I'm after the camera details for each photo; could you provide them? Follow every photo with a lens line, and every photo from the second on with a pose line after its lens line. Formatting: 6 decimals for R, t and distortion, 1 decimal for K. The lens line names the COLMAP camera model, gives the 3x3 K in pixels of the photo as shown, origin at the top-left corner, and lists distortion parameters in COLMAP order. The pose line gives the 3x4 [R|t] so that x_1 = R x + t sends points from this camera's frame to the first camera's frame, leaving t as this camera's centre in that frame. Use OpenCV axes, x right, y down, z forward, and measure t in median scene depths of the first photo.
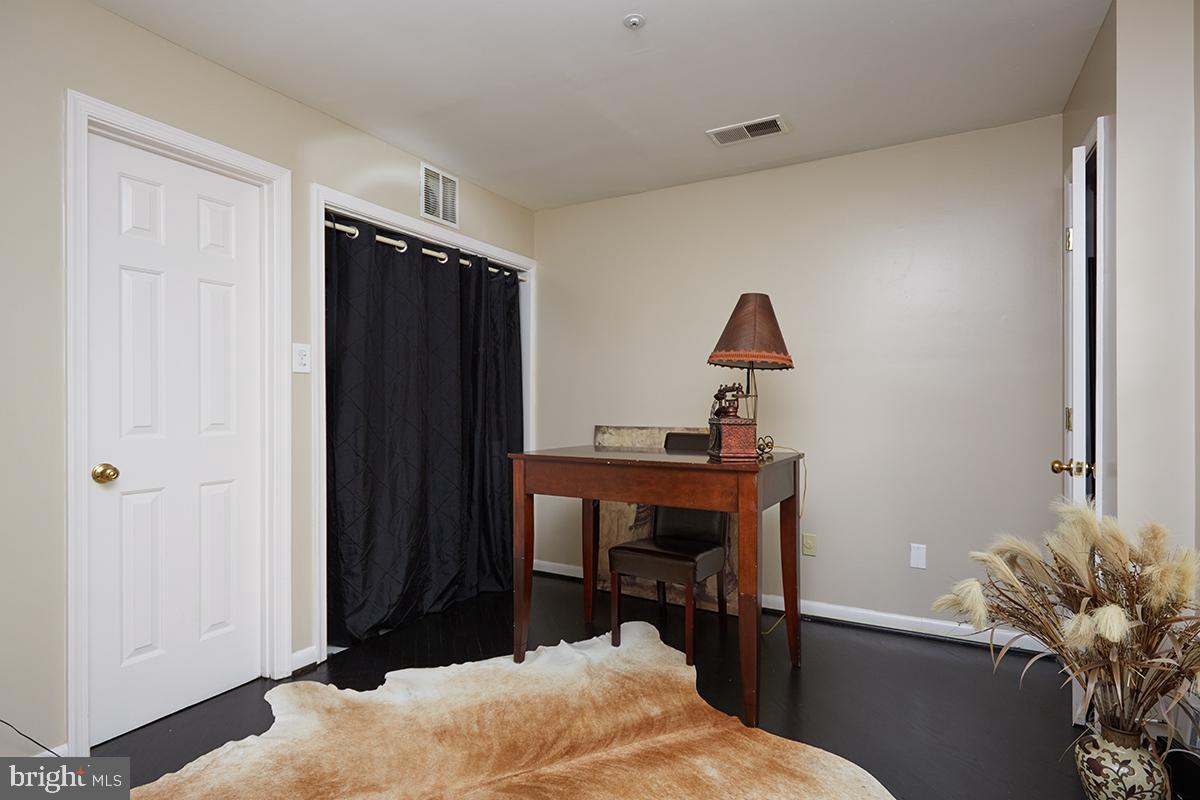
lens RADIAL K [[597.7, 0, 597.4], [0, 597.7, 406.7], [0, 0, 1]] dist [0.003835, -0.000252]
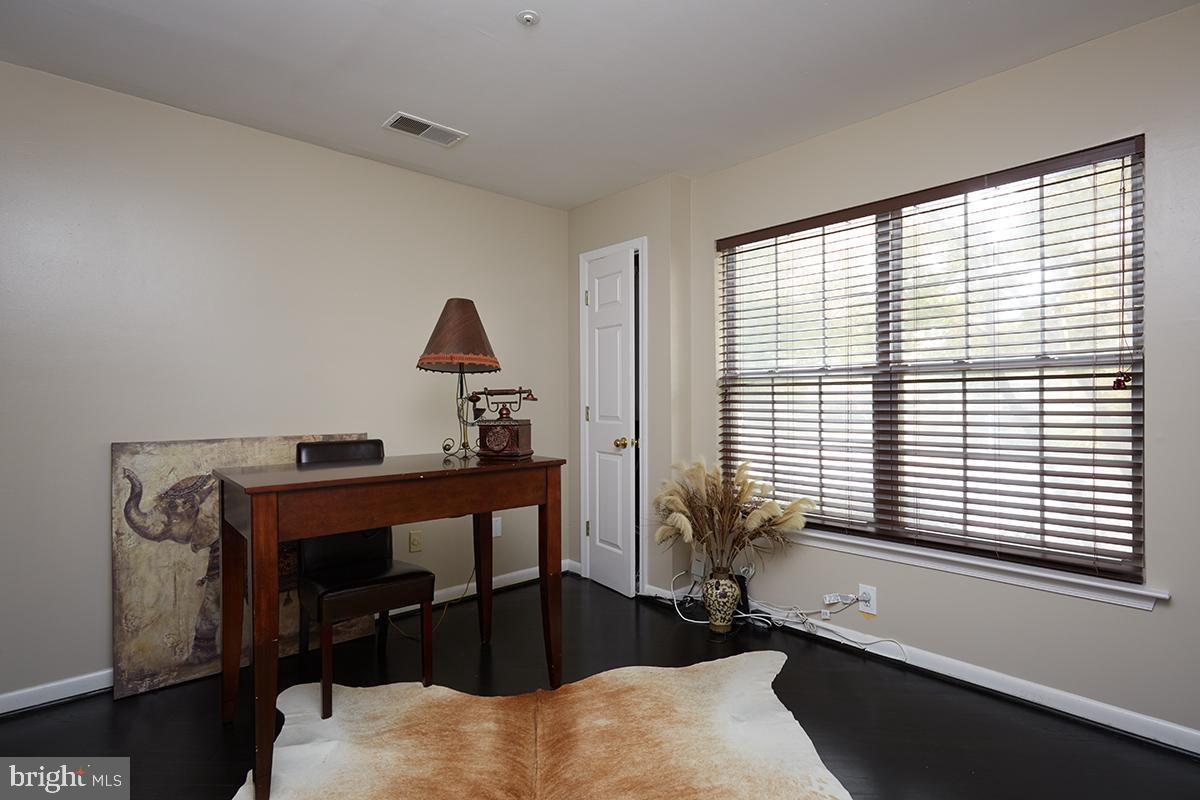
lens RADIAL K [[597.7, 0, 593.3], [0, 597.7, 394.5], [0, 0, 1]] dist [0.003835, -0.000252]
pose [[0.327639, 0.011696, 0.944731, -0.644792], [0.011712, 0.999796, -0.016439, -0.005900], [-0.944730, 0.016451, 0.327435, 0.436202]]
